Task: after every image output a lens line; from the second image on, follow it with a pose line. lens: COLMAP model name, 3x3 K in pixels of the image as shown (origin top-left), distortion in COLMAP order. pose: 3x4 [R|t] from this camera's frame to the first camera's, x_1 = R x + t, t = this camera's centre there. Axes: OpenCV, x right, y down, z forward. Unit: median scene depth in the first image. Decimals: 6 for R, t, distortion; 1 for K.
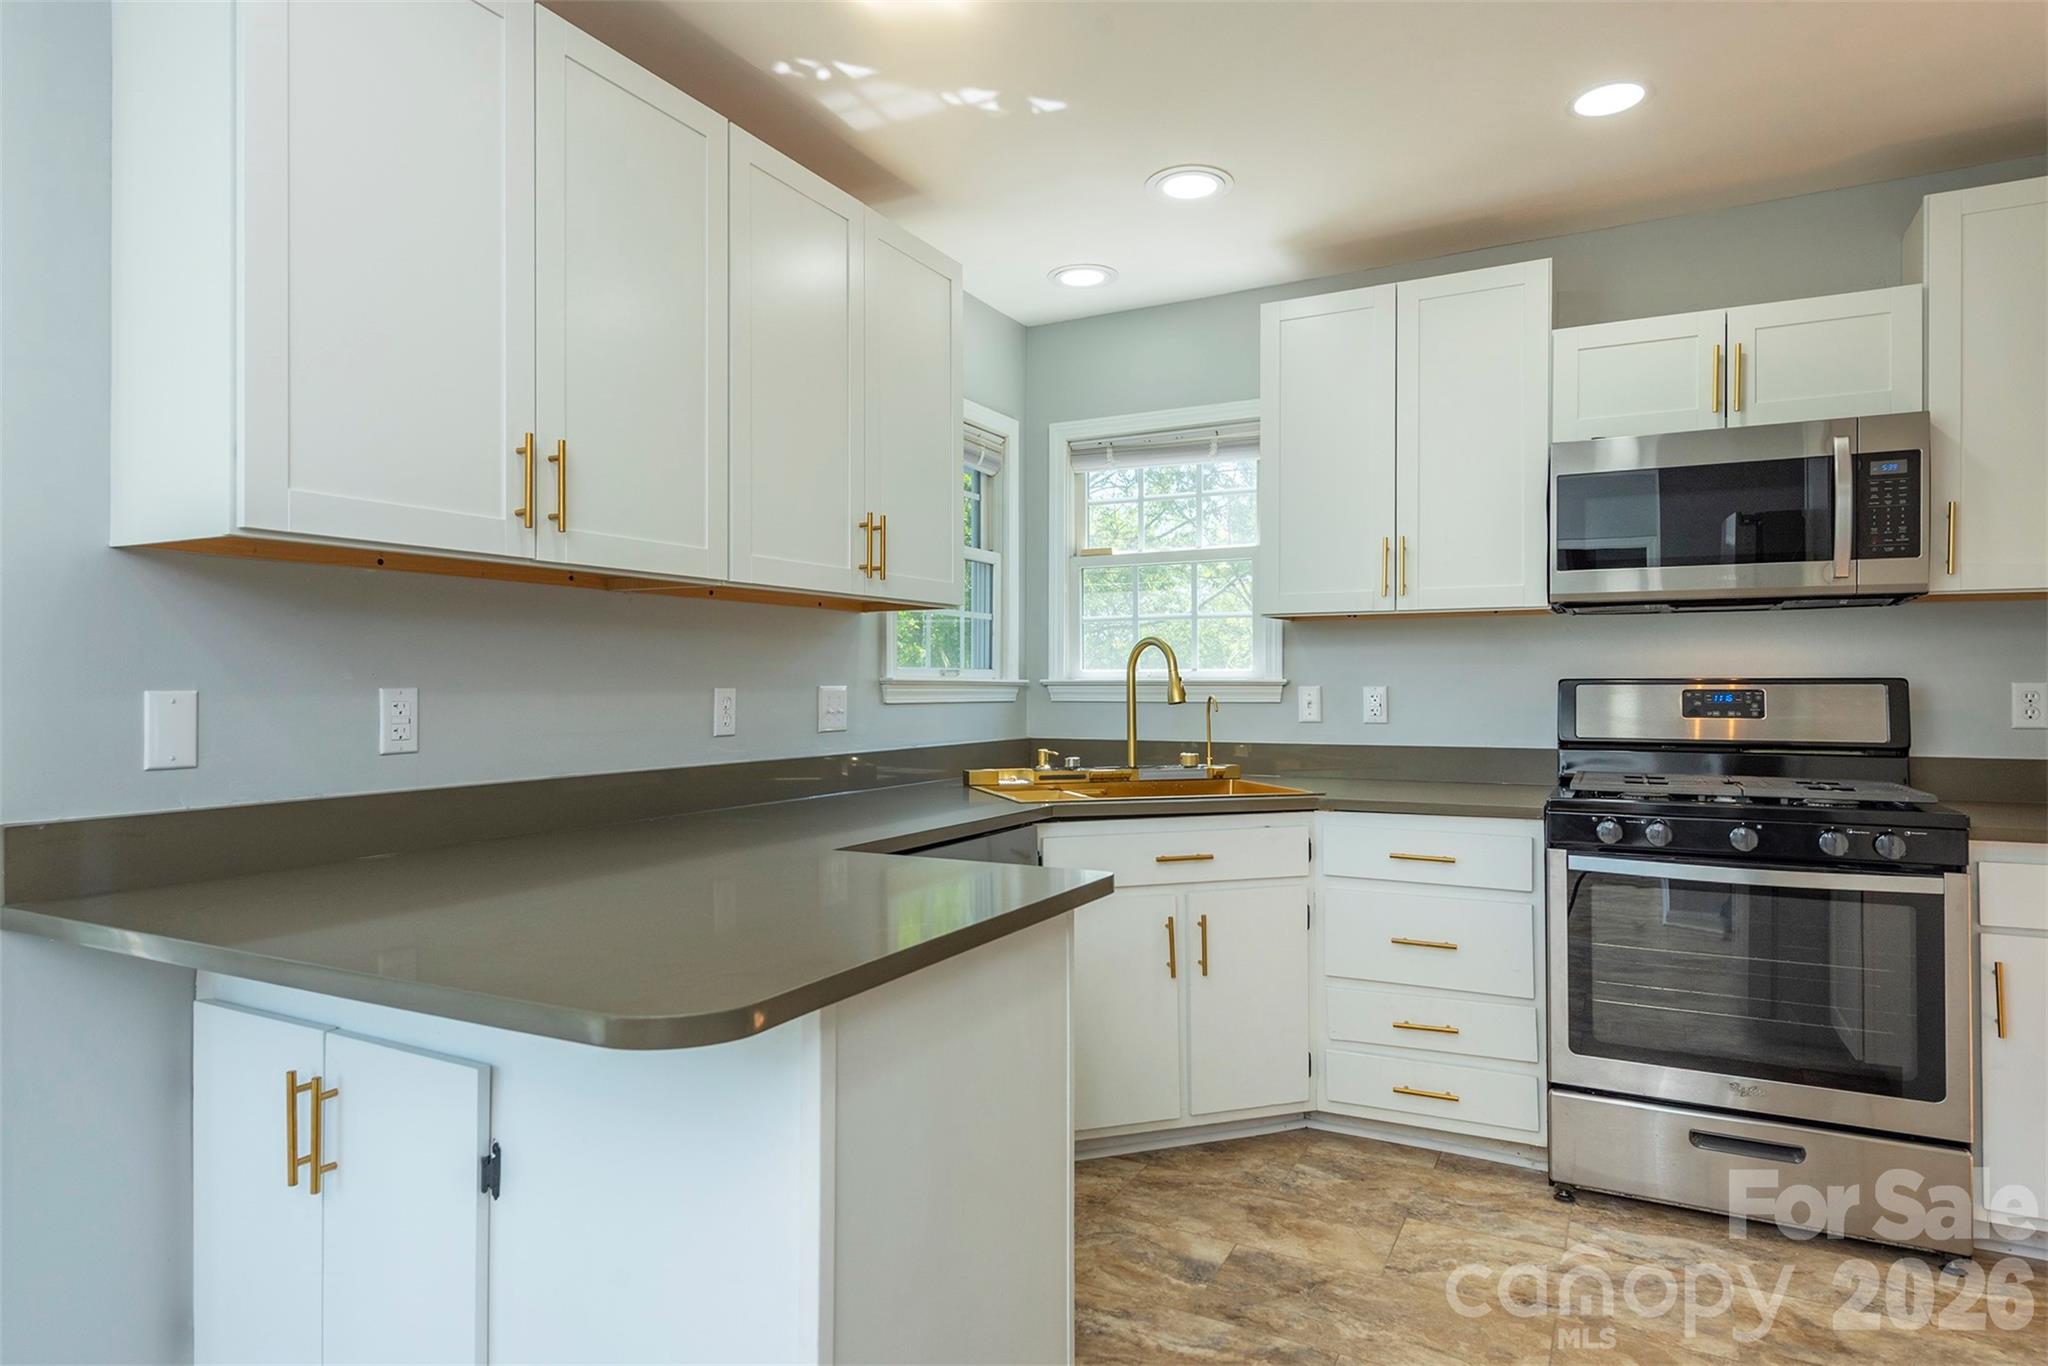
lens RADIAL K [[1161.6, 0, 963.3], [0, 1161.6, 676.7], [0, 0, 1]] dist [0.007101, 0.000152]
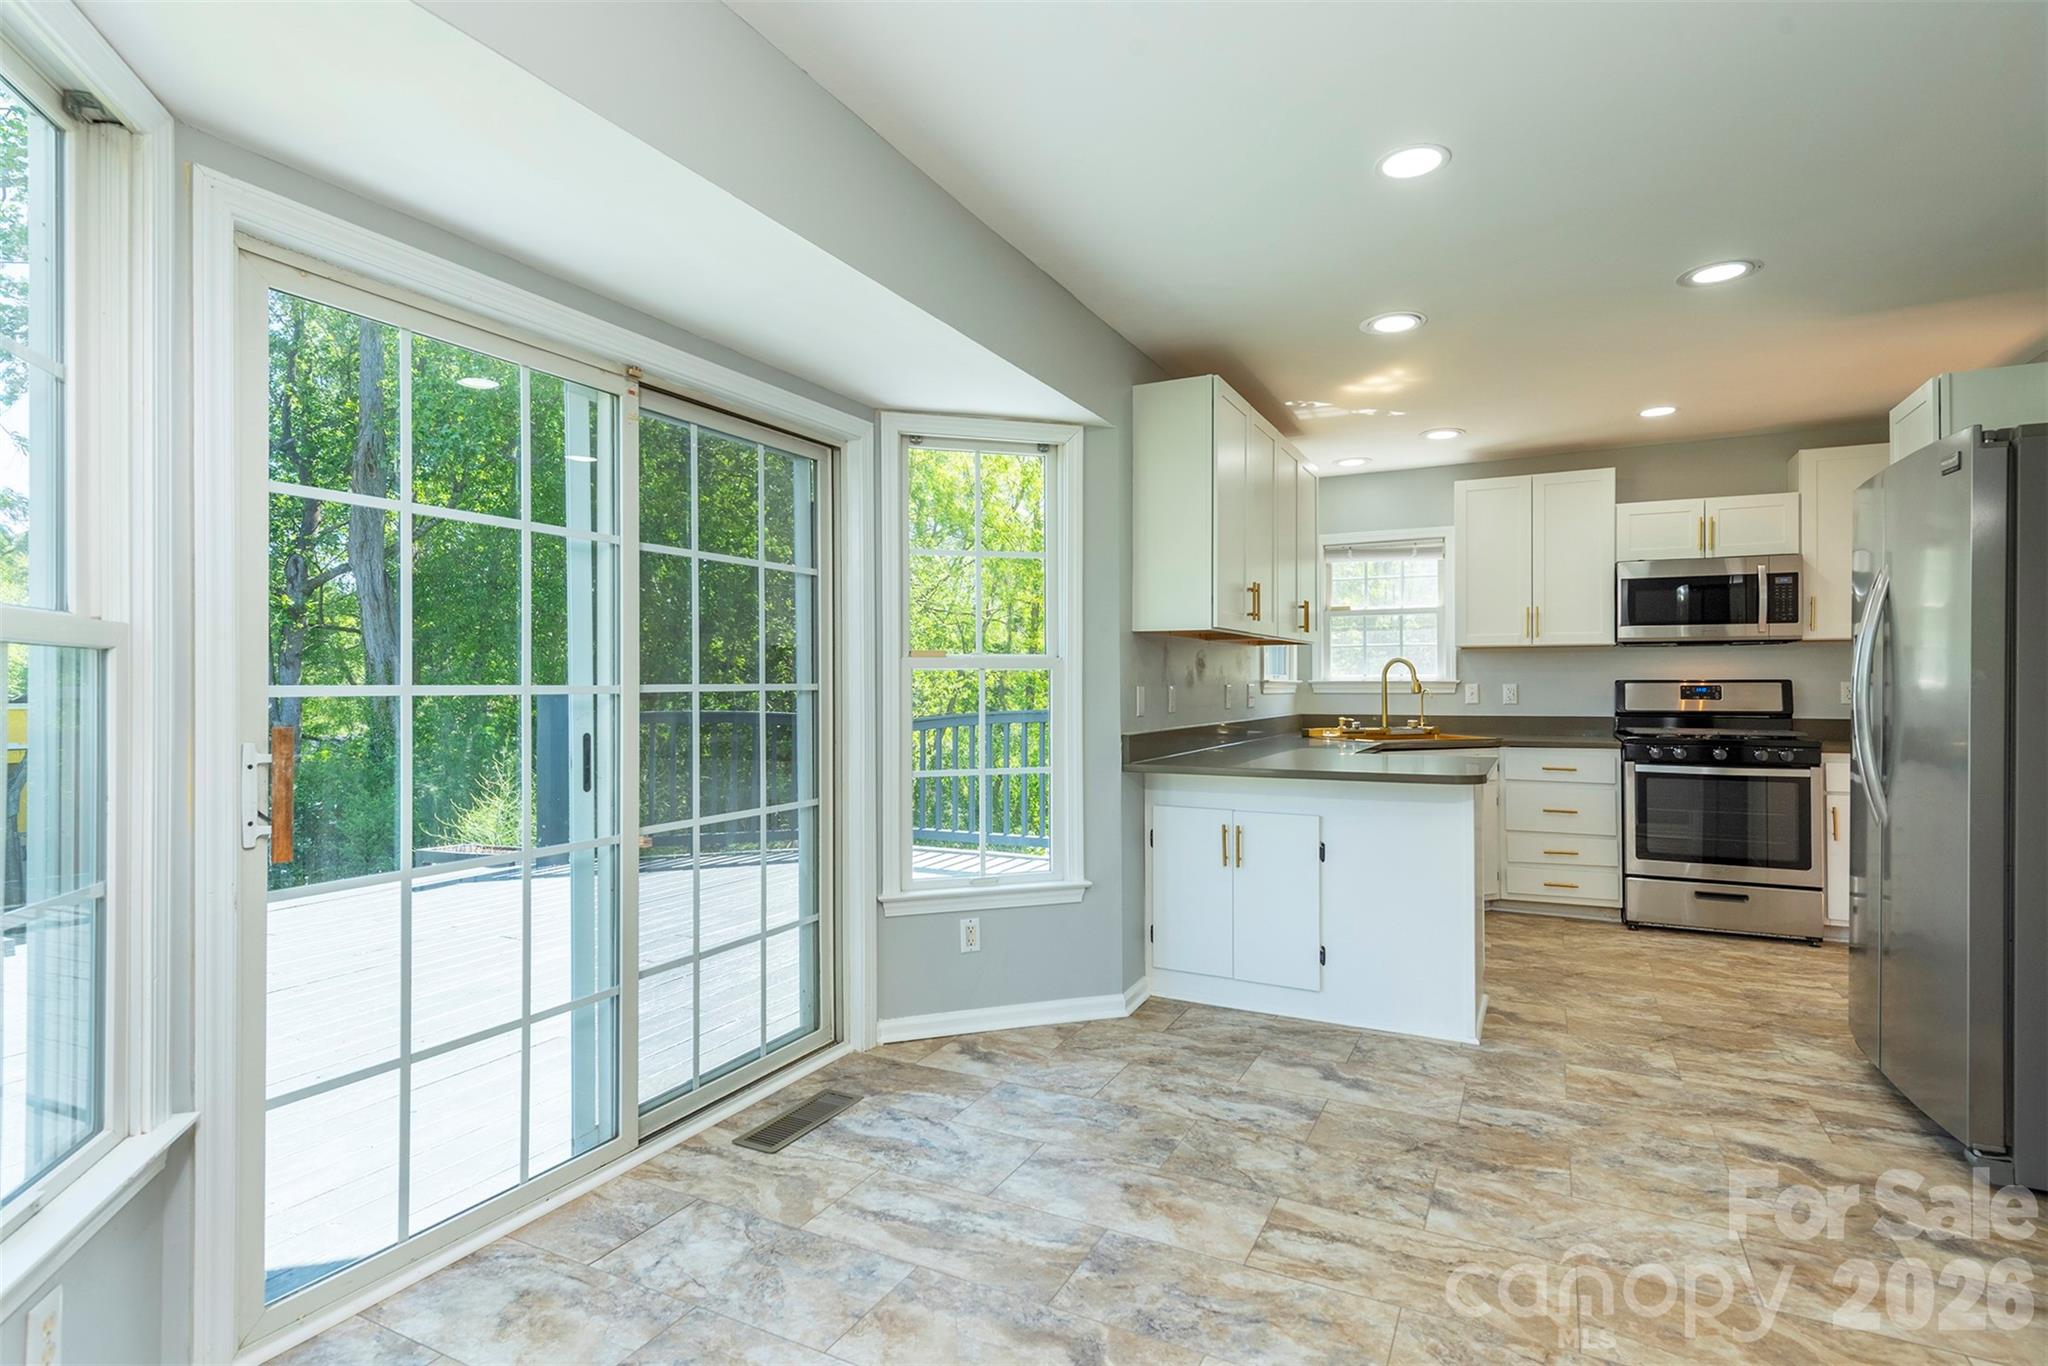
lens RADIAL K [[1001.6, 0, 1018.2], [0, 1001.6, 674.3], [0, 0, 1]] dist [0.010574, -0.001157]
pose [[0.999062, -0.000654, 0.043300, -0.595100], [0.000829, 0.999992, -0.004012, -0.001968], [-0.043297, 0.004044, 0.999054, -0.676184]]
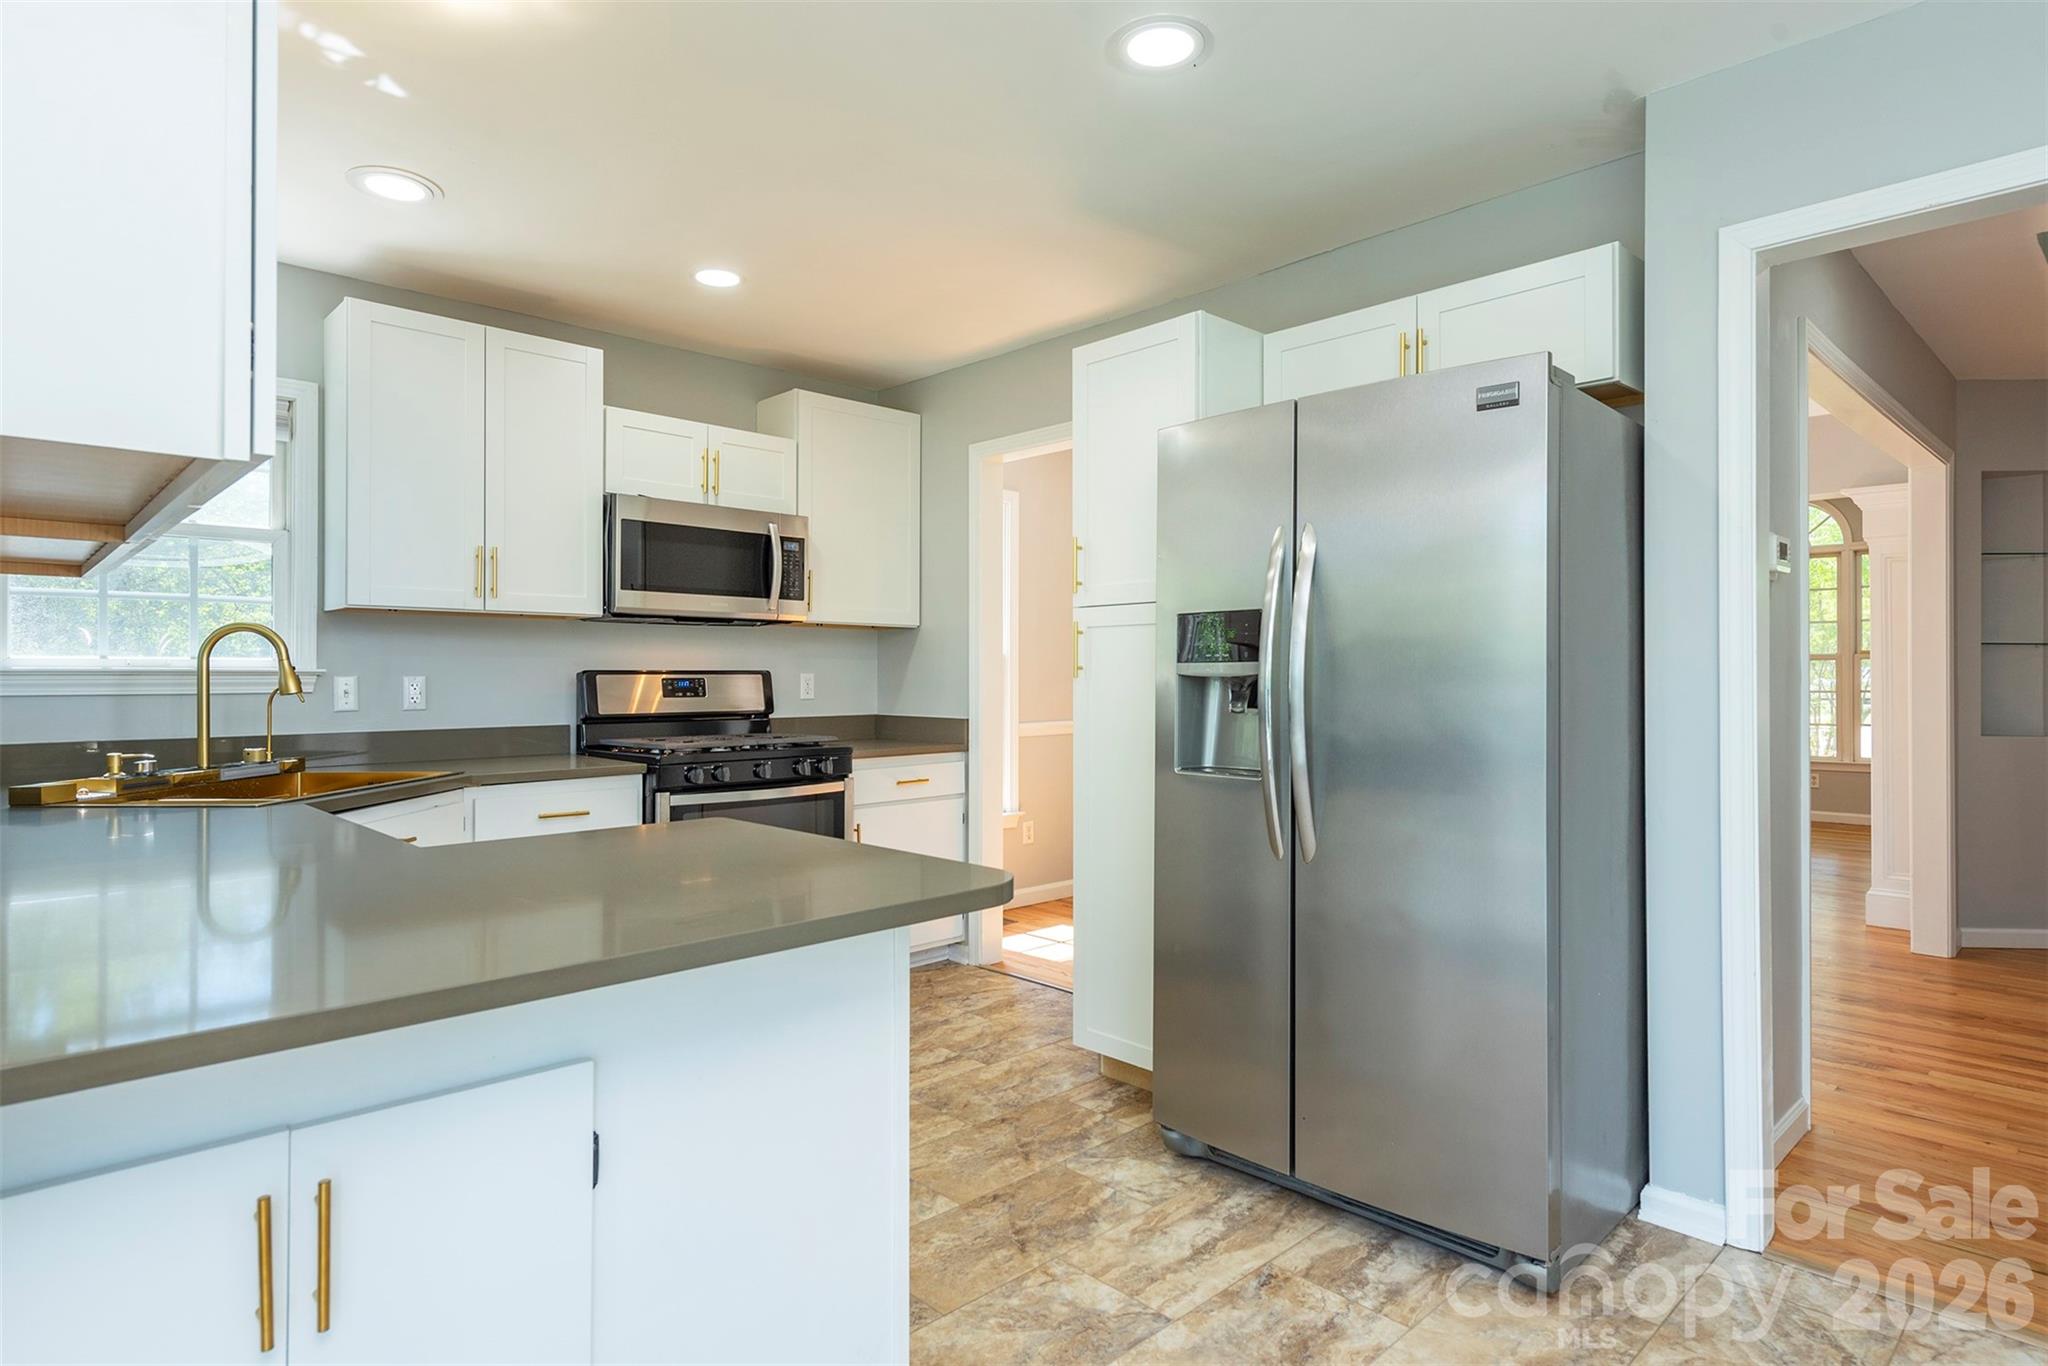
lens RADIAL K [[1103.1, 0, 1024.0], [0, 1103.1, 683.0], [0, 0, 1]] dist [0.000507, -0.000163]
pose [[0.290356, -0.005758, 0.956901, -0.562620], [-0.005600, 0.999955, 0.007716, 0.004103], [-0.956902, -0.007599, 0.290310, 0.184522]]
